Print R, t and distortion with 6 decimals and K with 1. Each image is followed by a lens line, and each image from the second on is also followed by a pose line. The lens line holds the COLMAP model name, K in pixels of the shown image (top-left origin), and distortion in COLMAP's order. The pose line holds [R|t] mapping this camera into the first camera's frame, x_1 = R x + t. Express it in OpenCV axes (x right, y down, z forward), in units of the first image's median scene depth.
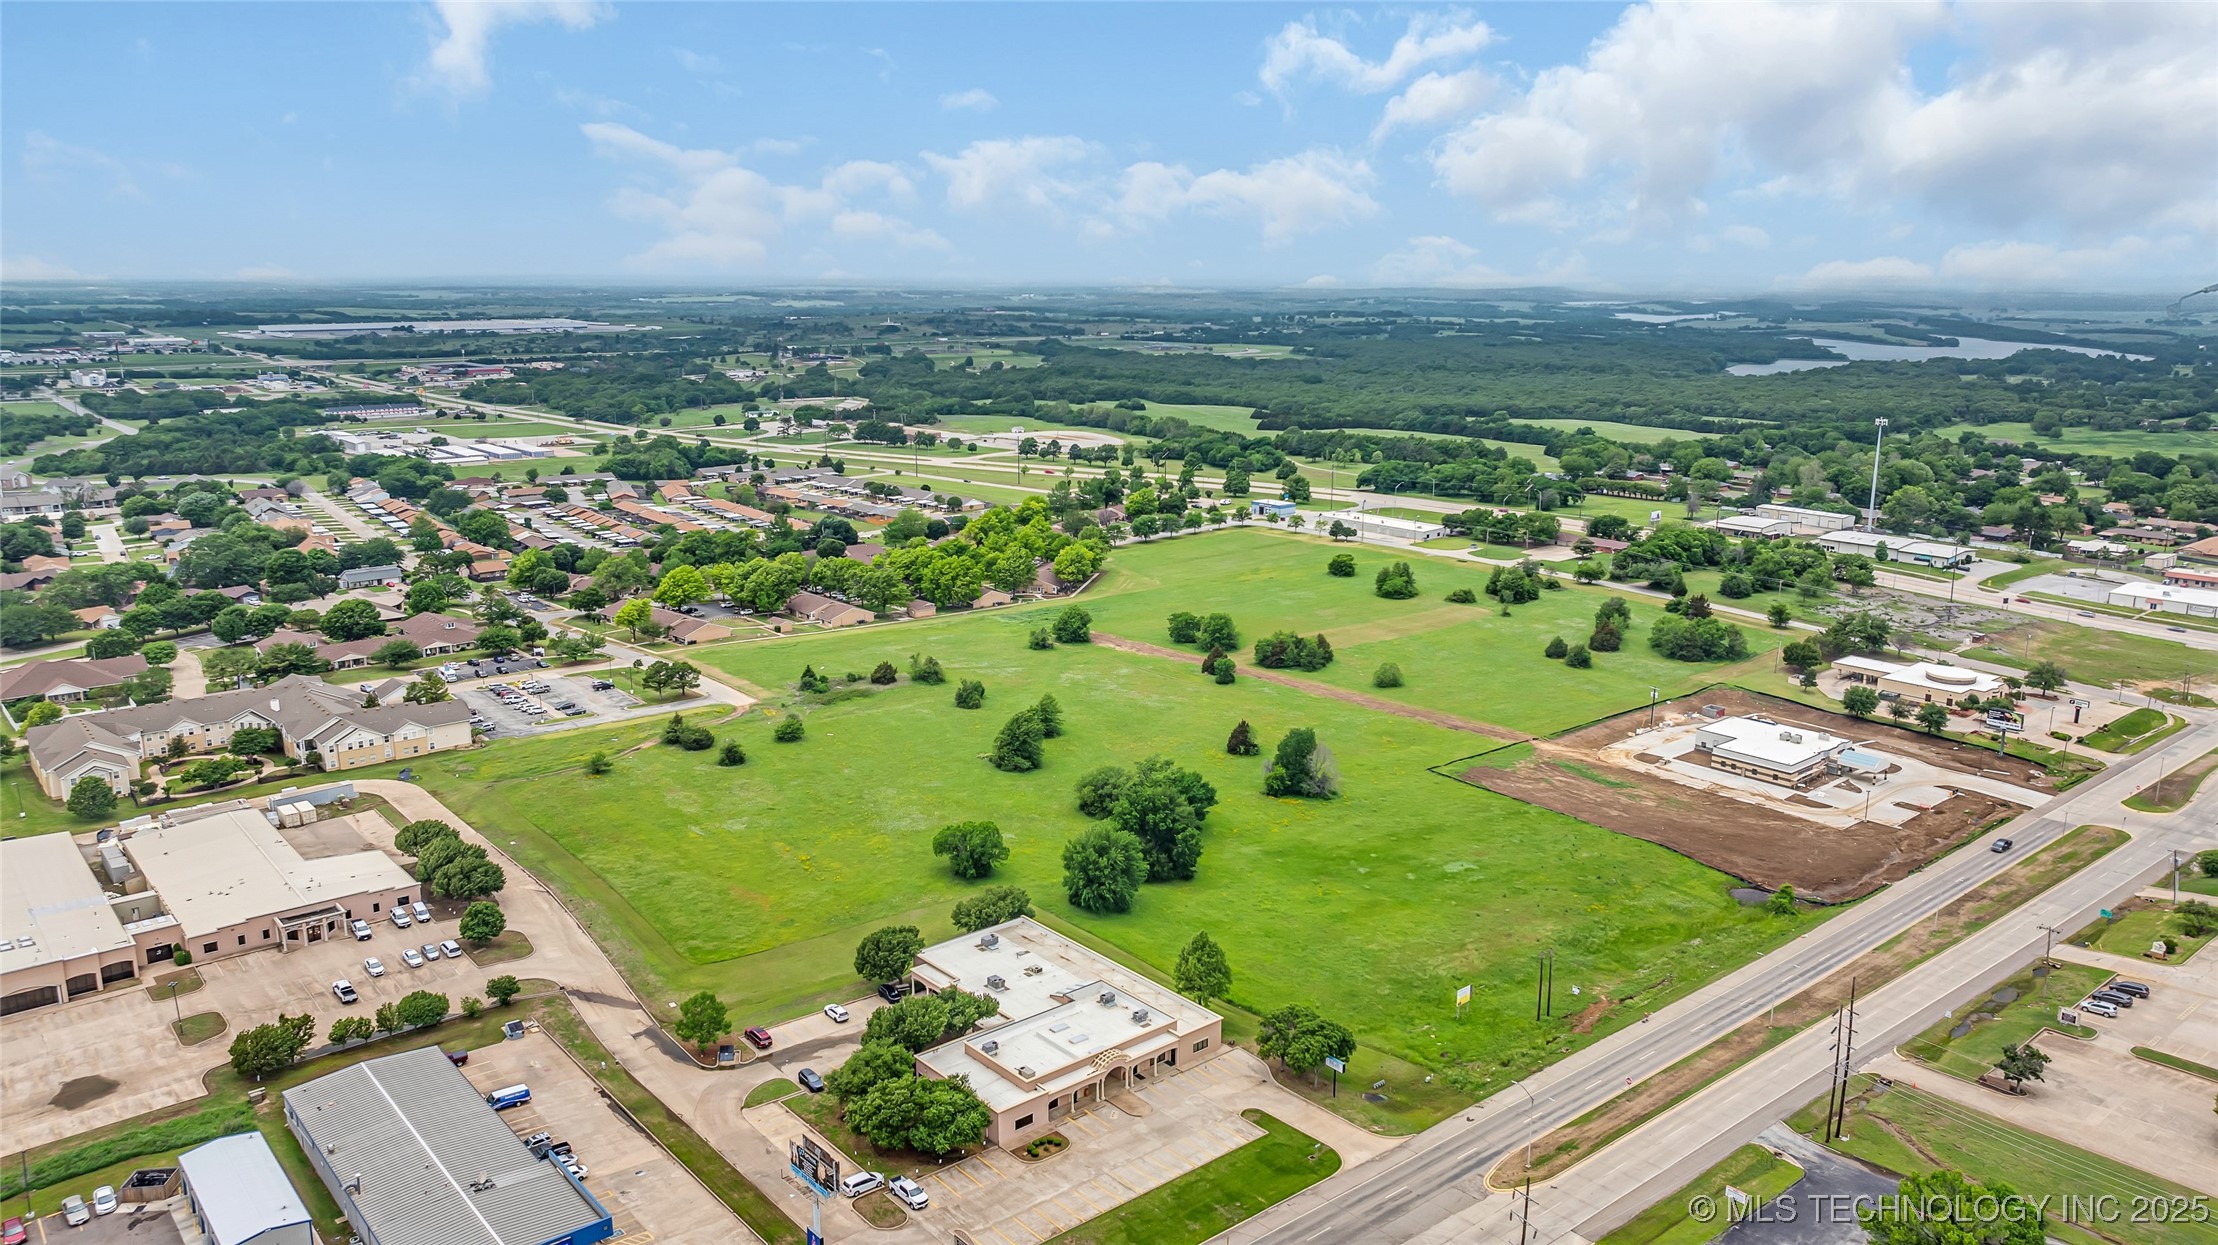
lens RADIAL K [[1565.1, 0, 1109.0], [0, 1565.1, 622.5], [0, 0, 1]] dist [-0.010893, -0.003672]
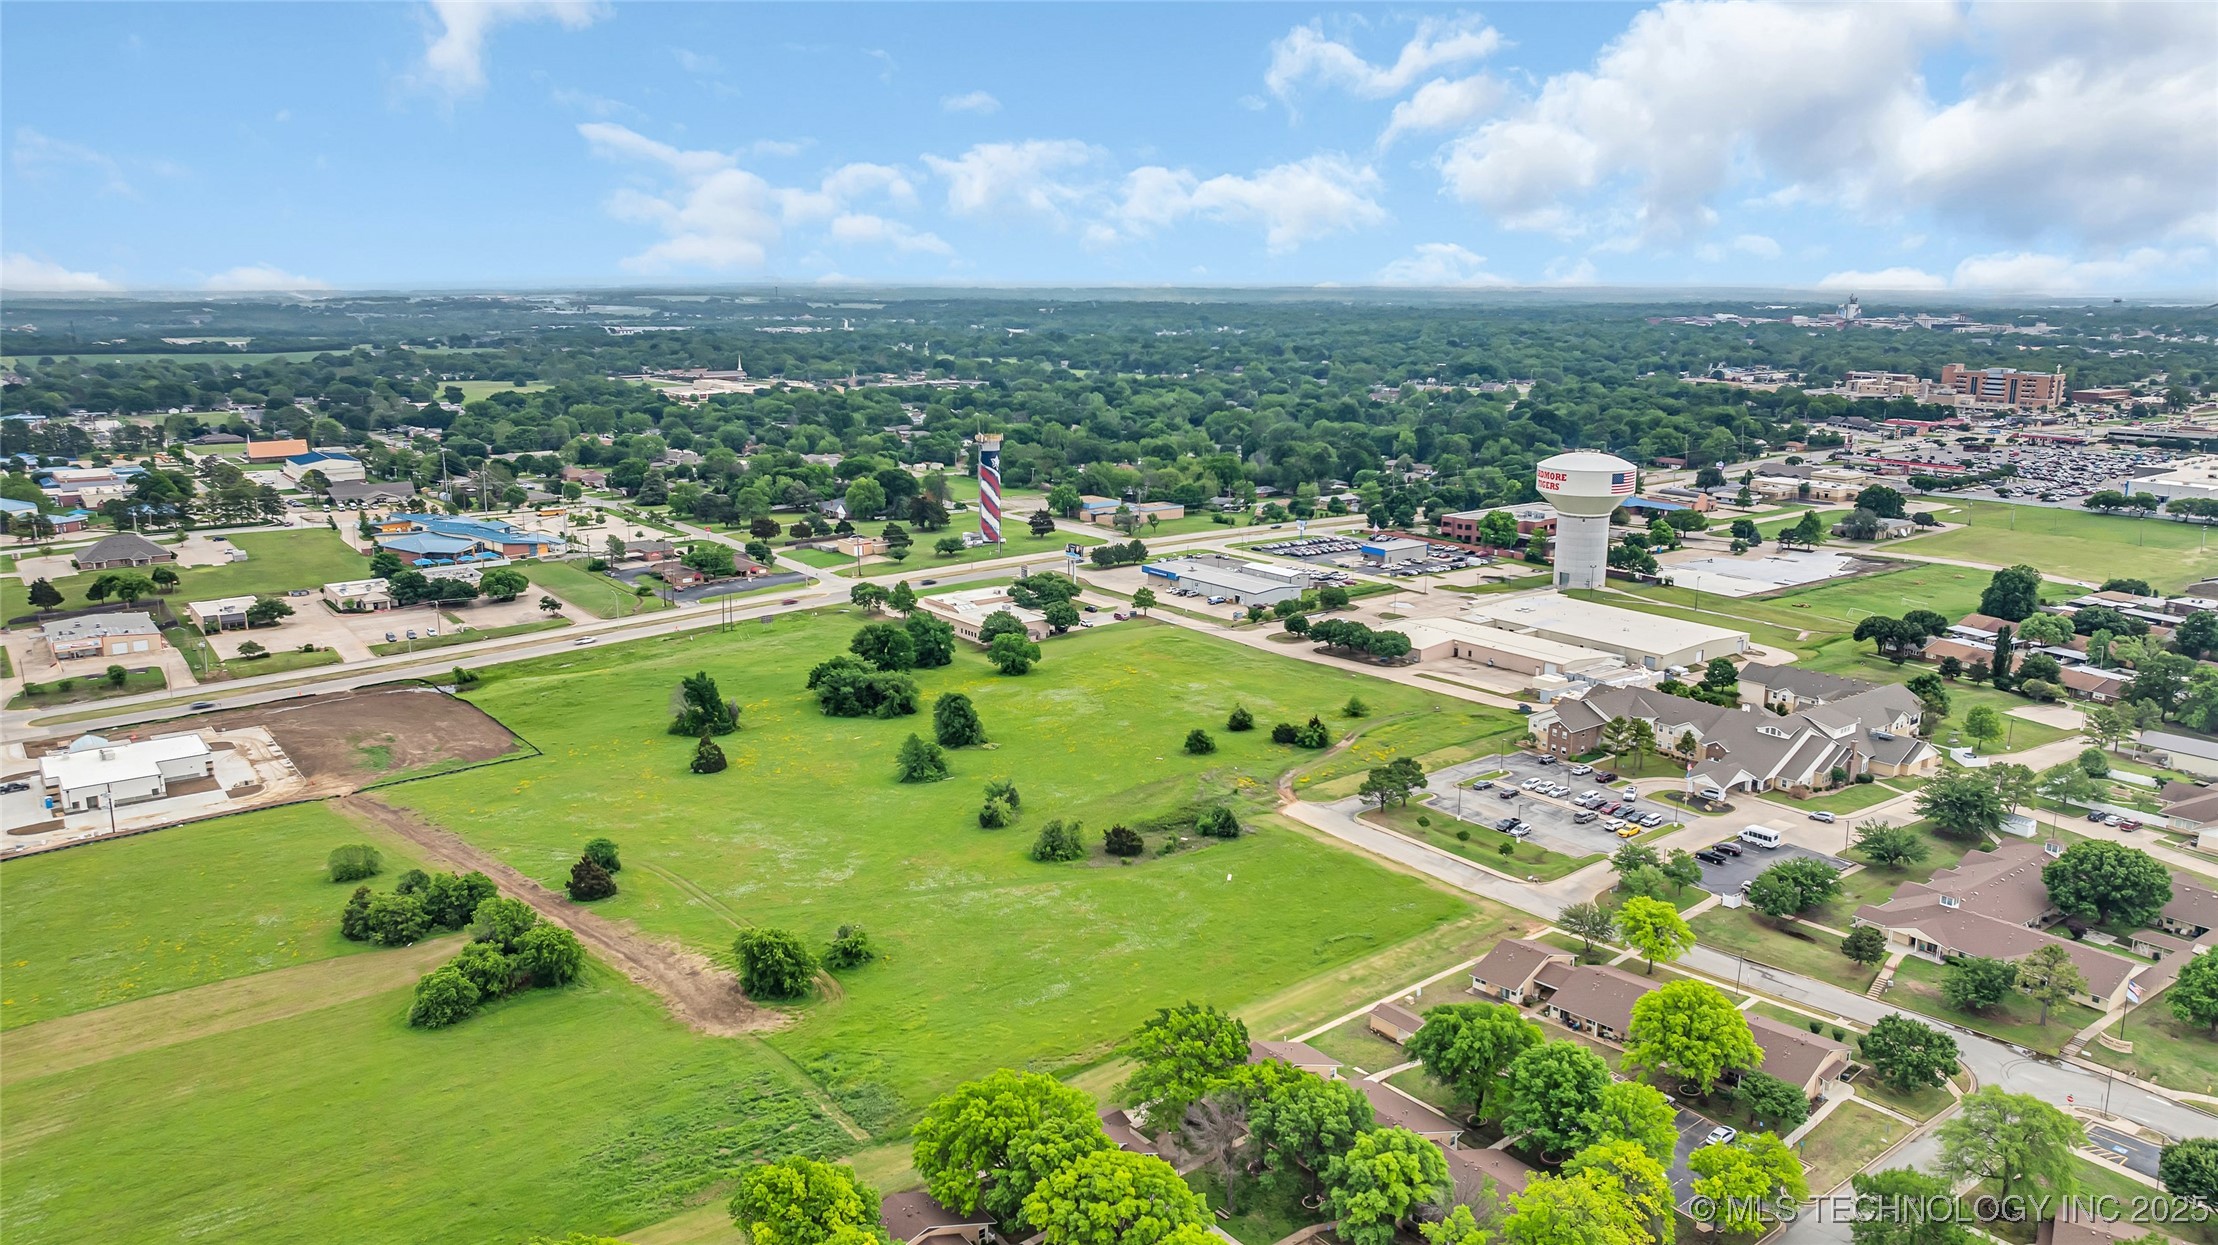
lens RADIAL K [[1572.5, 0, 1109.0], [0, 1572.5, 622.5], [0, 0, 1]] dist [-0.041445, 0.057429]
pose [[-0.998635, -0.014572, 0.050163, -0.210368], [0.008405, 0.902971, 0.429620, -0.420148], [-0.051556, 0.429455, -0.901616, 1.934167]]
